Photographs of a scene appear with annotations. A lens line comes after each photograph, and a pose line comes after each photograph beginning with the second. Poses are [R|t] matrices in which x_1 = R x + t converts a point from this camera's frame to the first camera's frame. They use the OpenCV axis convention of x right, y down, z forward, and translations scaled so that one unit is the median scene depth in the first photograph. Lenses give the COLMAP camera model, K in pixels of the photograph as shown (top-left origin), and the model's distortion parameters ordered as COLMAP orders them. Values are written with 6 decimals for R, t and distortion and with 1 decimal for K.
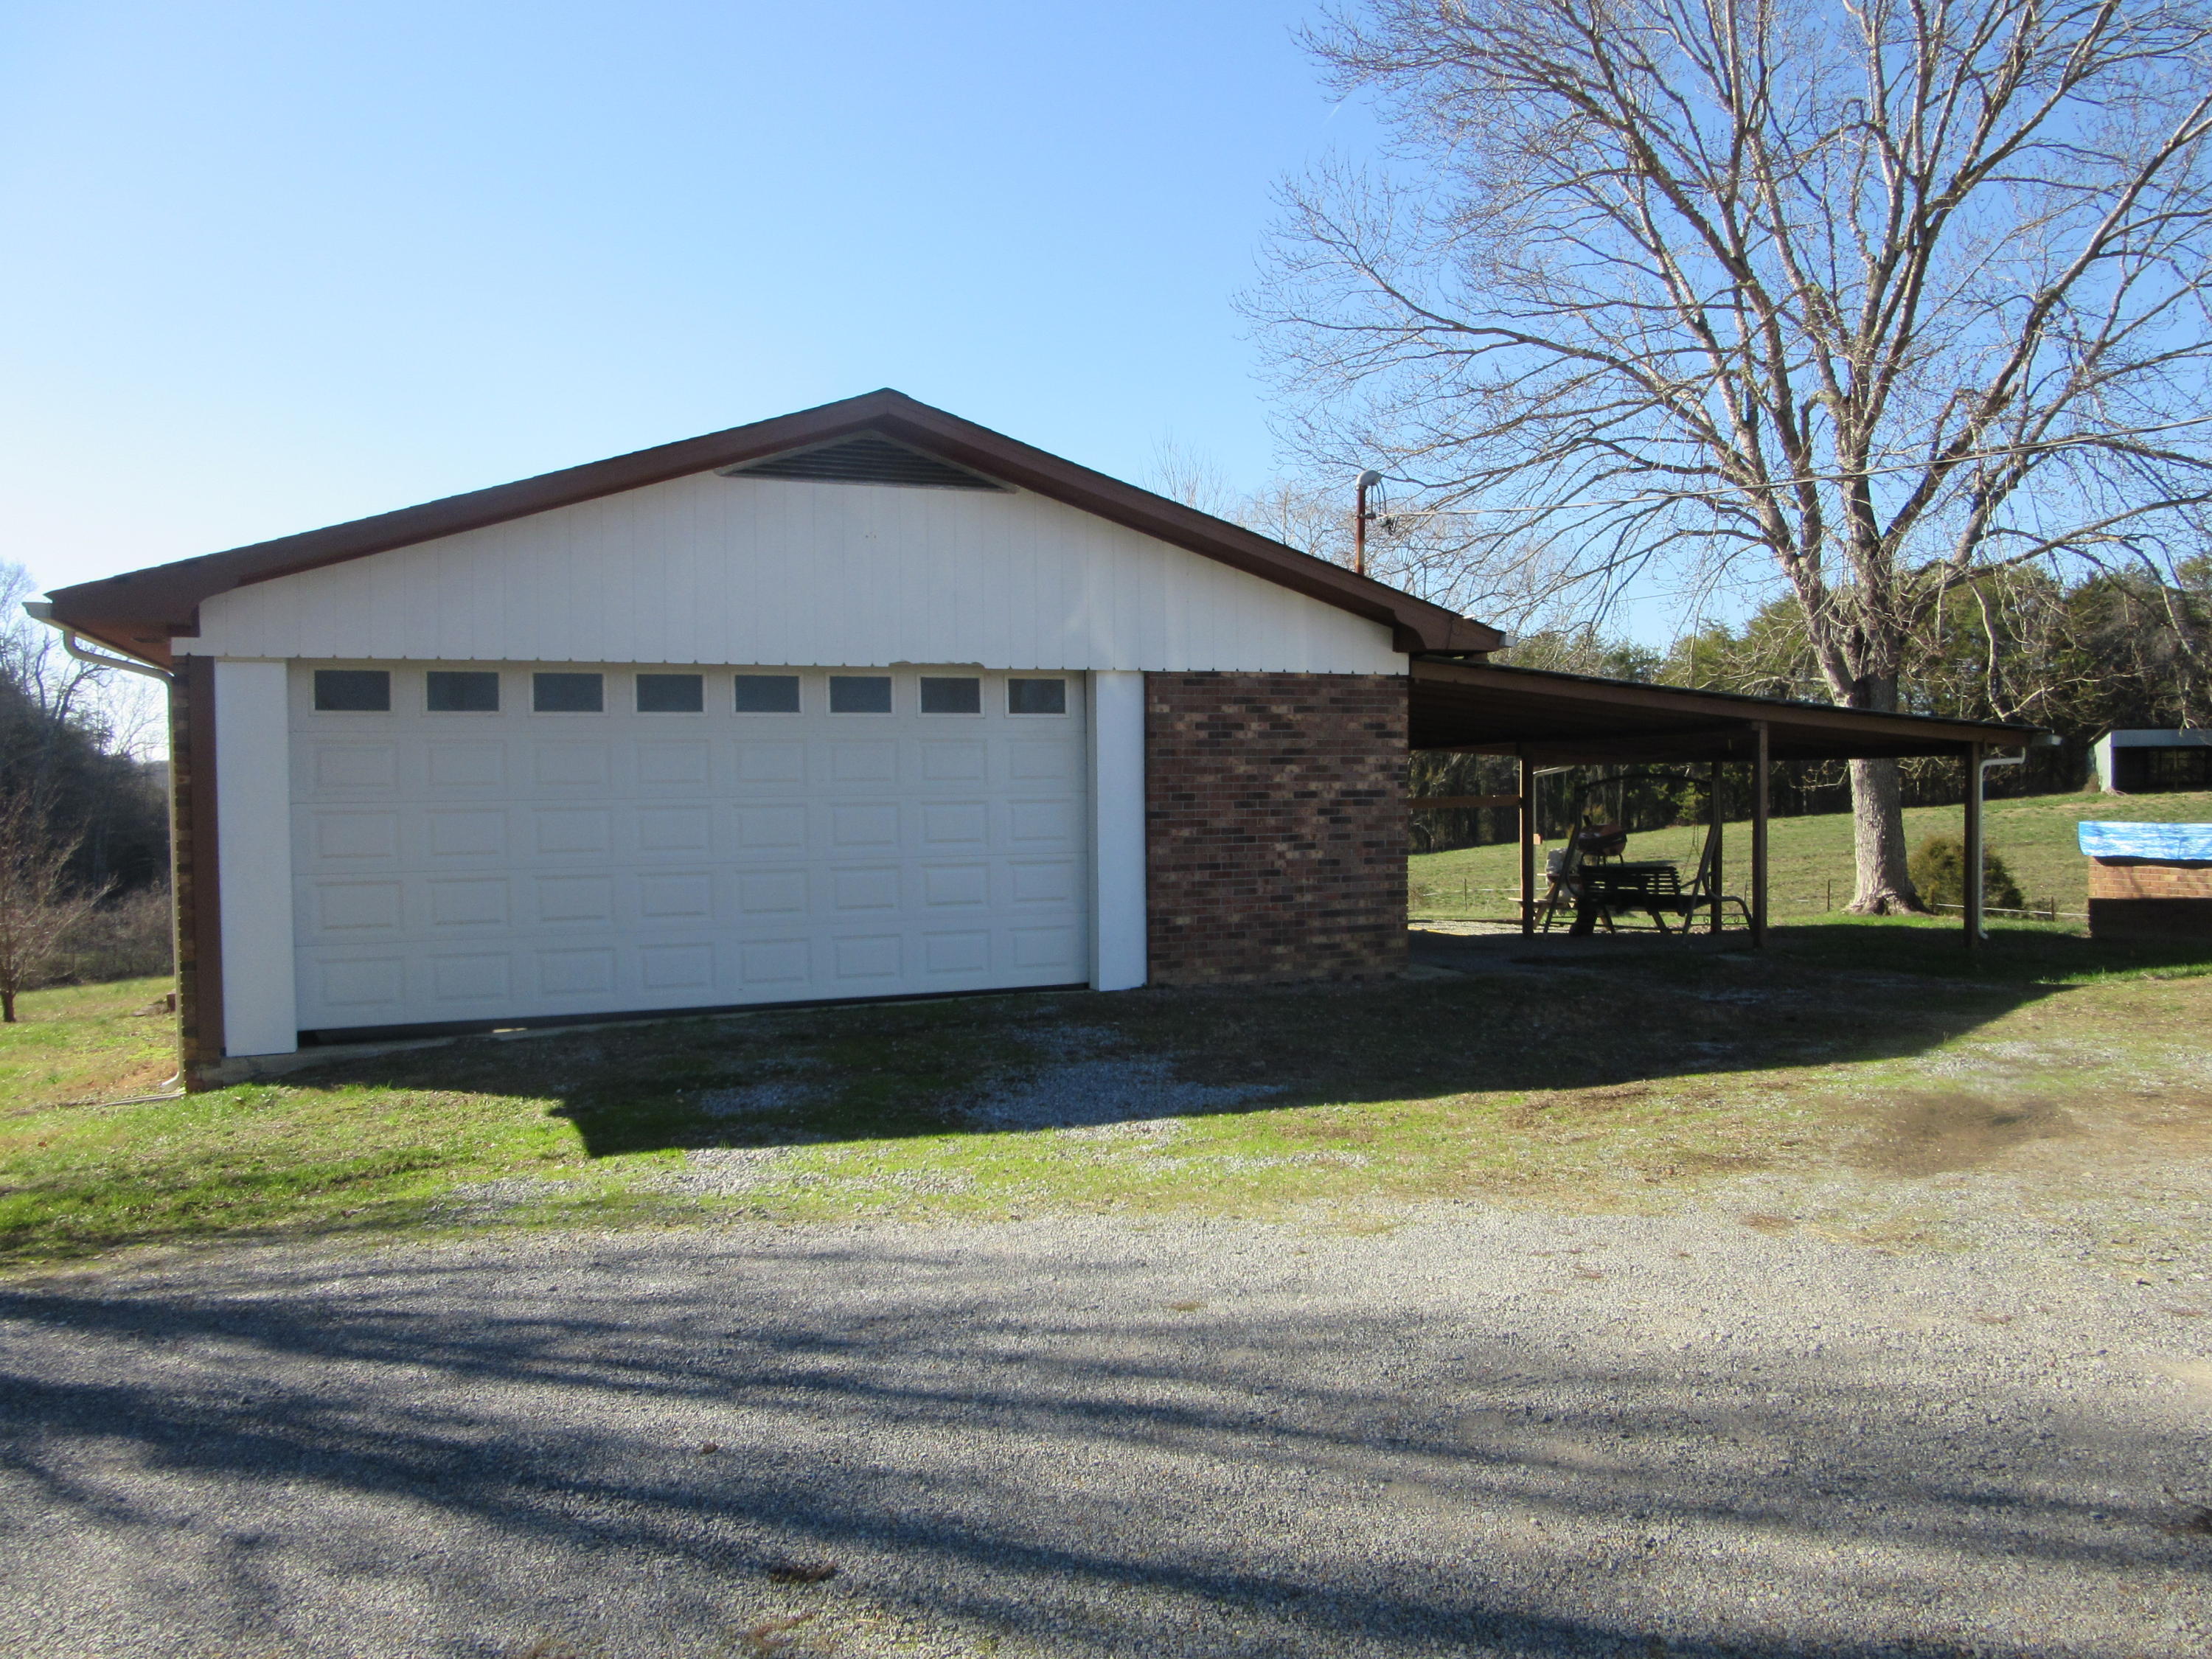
lens RADIAL K [[1596.4, 0, 1110.9], [0, 1596.4, 827.6], [0, 0, 1]] dist [-0.026210, 0.008093]
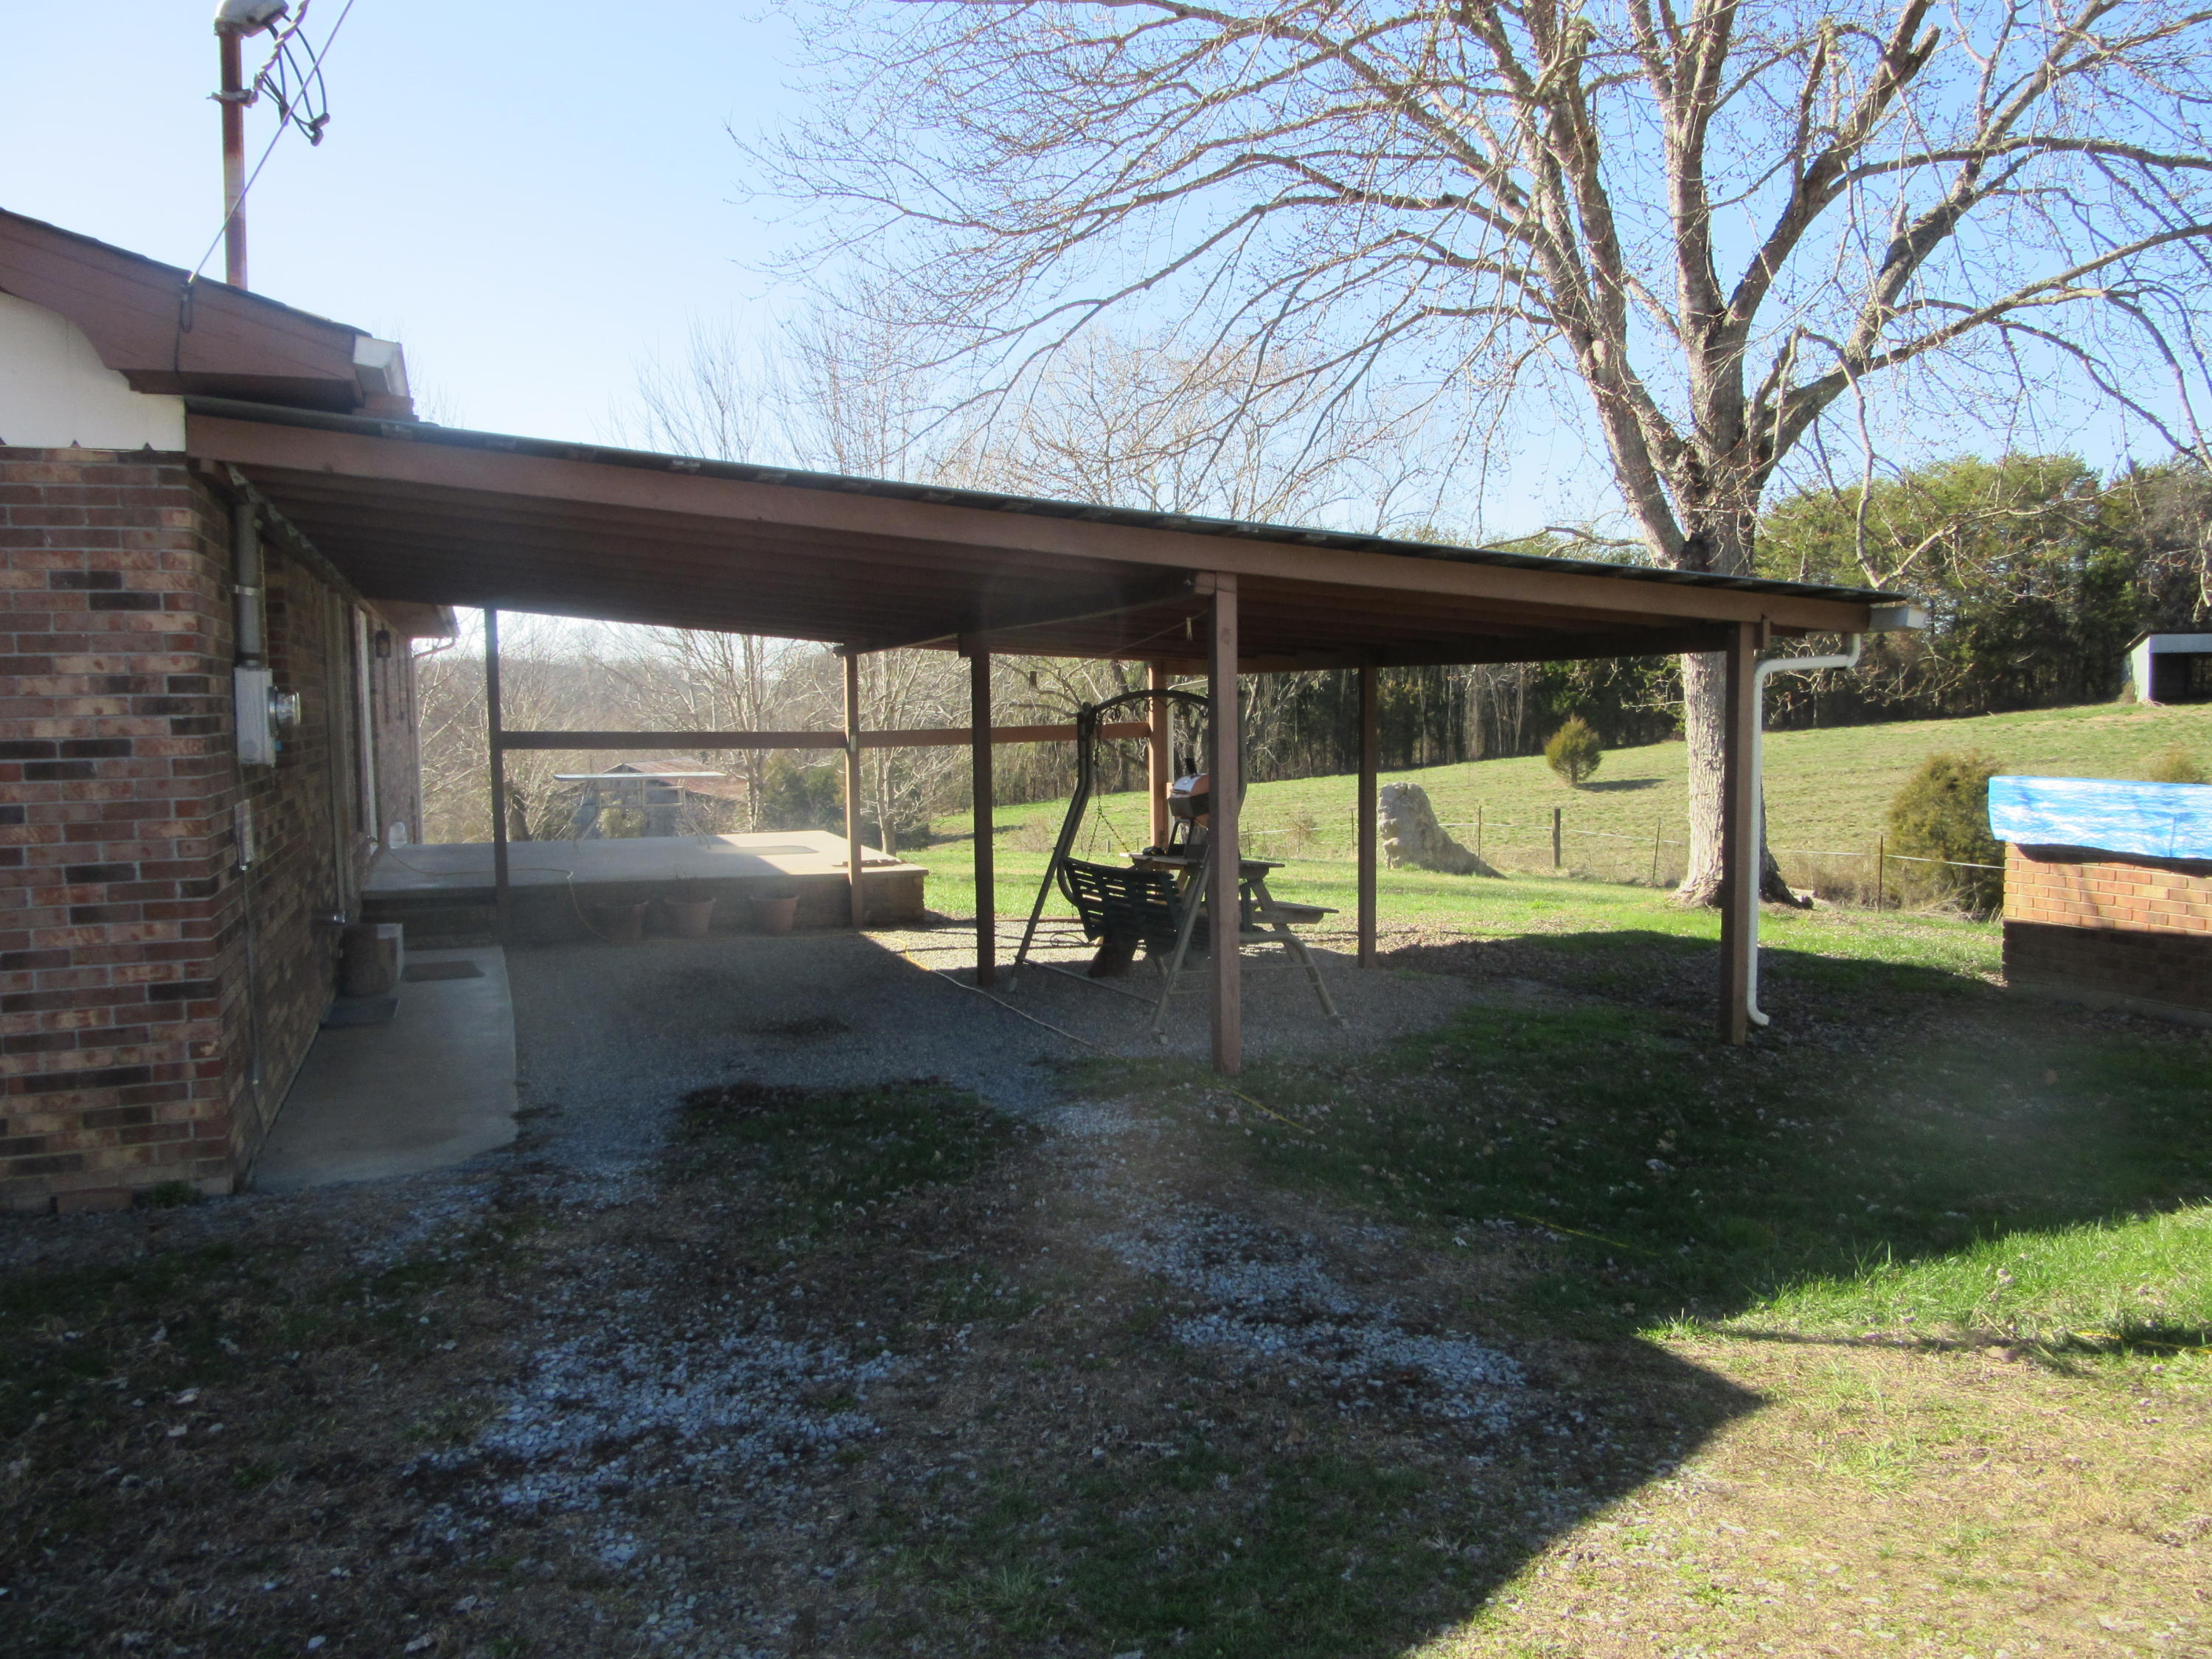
lens RADIAL K [[1596.4, 0, 1102.4], [0, 1596.4, 827.4], [0, 0, 1]] dist [-0.026210, 0.008093]
pose [[0.999725, -0.002248, -0.023353, 0.331871], [0.003519, 0.998506, 0.054521, -0.017246], [0.023196, -0.054588, 0.998240, 0.469129]]
